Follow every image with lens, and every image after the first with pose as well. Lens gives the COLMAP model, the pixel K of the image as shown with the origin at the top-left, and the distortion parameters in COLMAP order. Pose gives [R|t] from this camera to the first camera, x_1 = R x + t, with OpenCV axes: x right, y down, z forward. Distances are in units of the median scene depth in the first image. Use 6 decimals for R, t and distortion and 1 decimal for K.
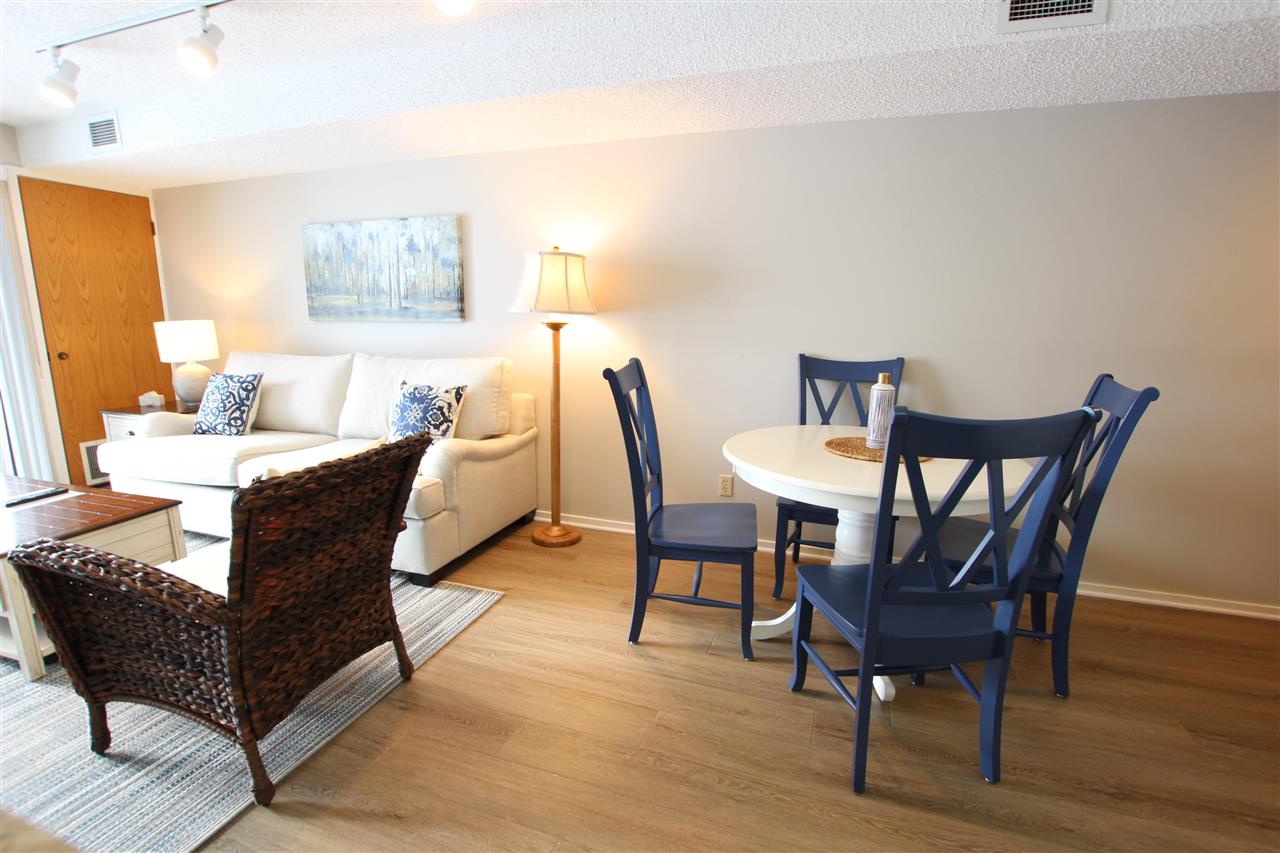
lens RADIAL K [[595.2, 0, 644.5], [0, 595.2, 435.4], [0, 0, 1]] dist [-0.037865, 0.005611]
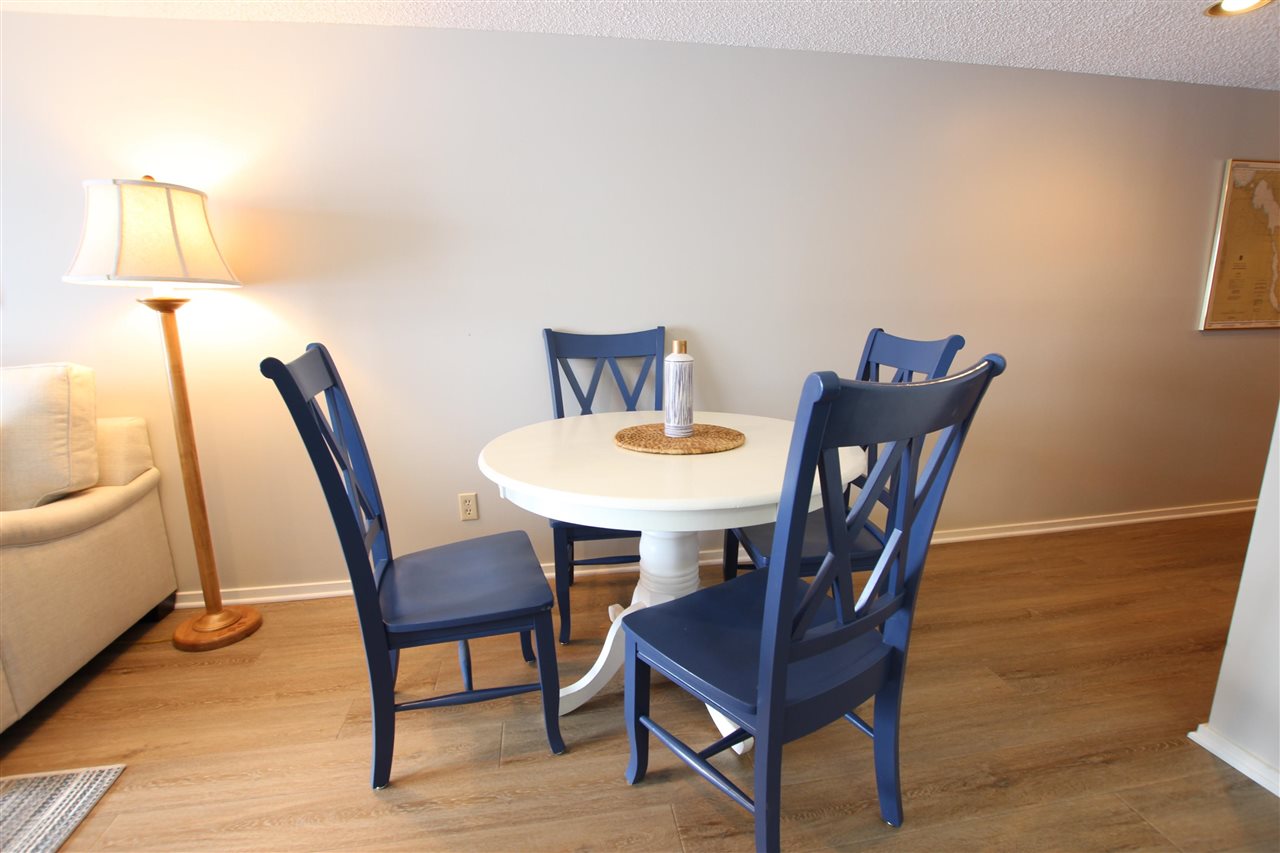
lens RADIAL K [[595.2, 0, 644.5], [0, 595.2, 435.4], [0, 0, 1]] dist [-0.037865, 0.005611]
pose [[0.872672, -0.126734, 0.471574, -0.014478], [0.120701, 0.991750, 0.043167, -0.012969], [-0.473155, 0.019249, 0.880769, 0.219010]]
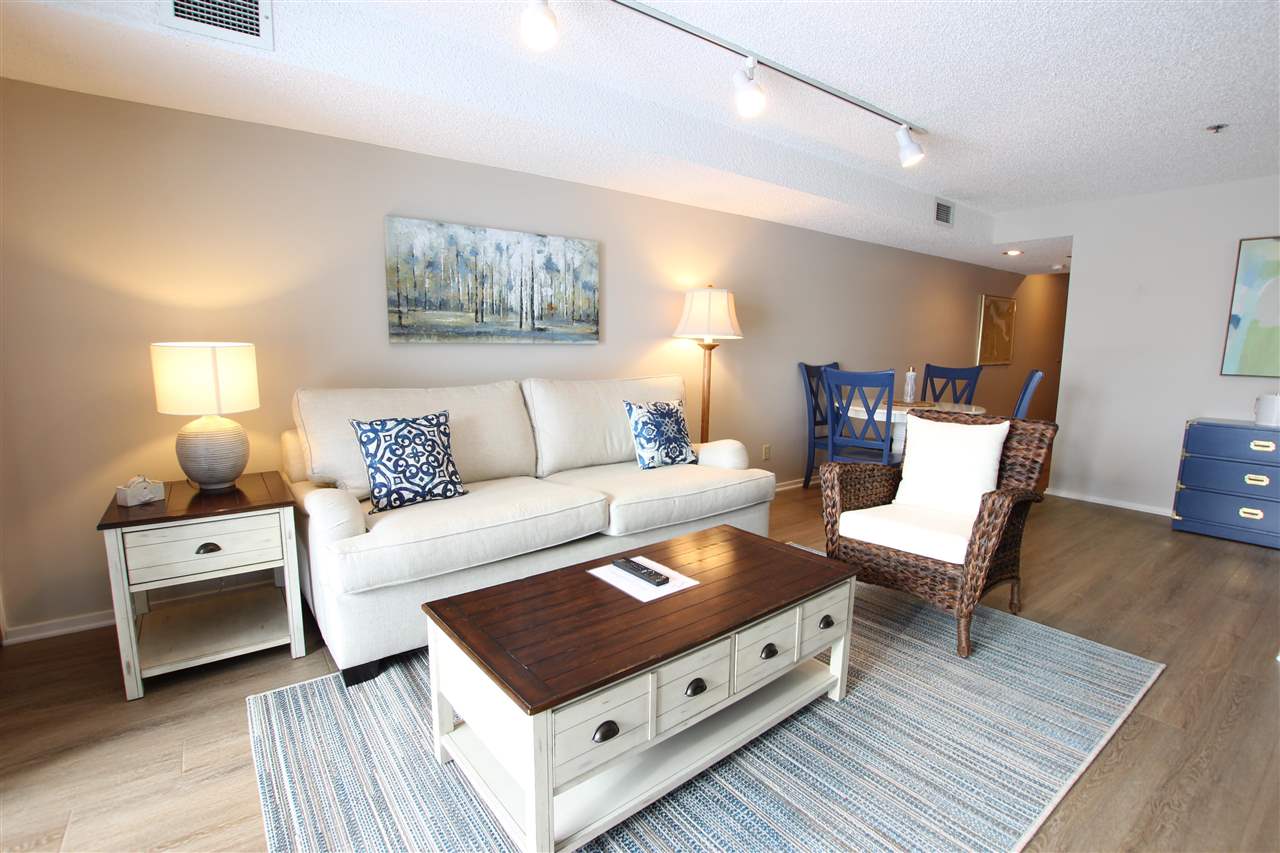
lens RADIAL K [[595.2, 0, 644.5], [0, 595.2, 435.4], [0, 0, 1]] dist [-0.037865, 0.005611]
pose [[0.555738, -0.130588, 0.821037, -1.252464], [0.159948, 0.985931, 0.048550, -0.078802], [-0.815826, 0.104343, 0.568806, 0.395807]]
